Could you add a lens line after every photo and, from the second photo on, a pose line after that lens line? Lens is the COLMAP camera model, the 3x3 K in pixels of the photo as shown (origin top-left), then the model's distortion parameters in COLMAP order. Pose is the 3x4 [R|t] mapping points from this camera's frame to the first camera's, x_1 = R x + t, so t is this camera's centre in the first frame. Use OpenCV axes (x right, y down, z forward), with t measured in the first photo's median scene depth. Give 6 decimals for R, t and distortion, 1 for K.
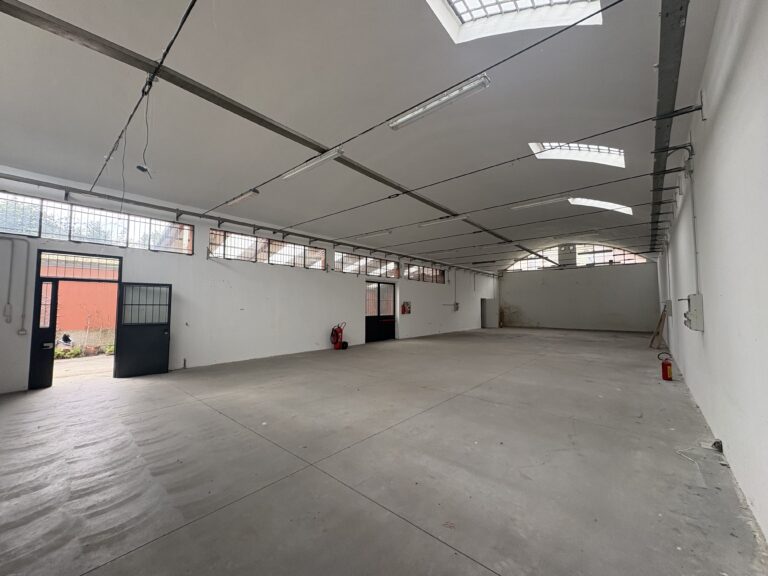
lens RADIAL K [[305.7, 0, 384.0], [0, 305.7, 288.0], [0, 0, 1]] dist [-0.000480, 0.000372]
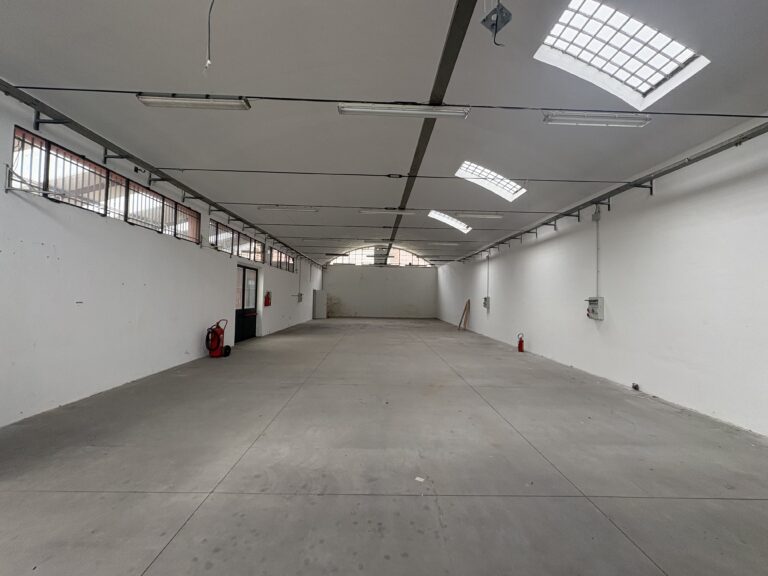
lens RADIAL K [[305.7, 0, 384.0], [0, 305.7, 288.0], [0, 0, 1]] dist [-0.000480, 0.000372]
pose [[0.740302, 0.034449, 0.671392, -0.279676], [-0.058211, 0.998220, 0.012966, 0.005140], [-0.669750, -0.048681, 0.740989, 0.174655]]
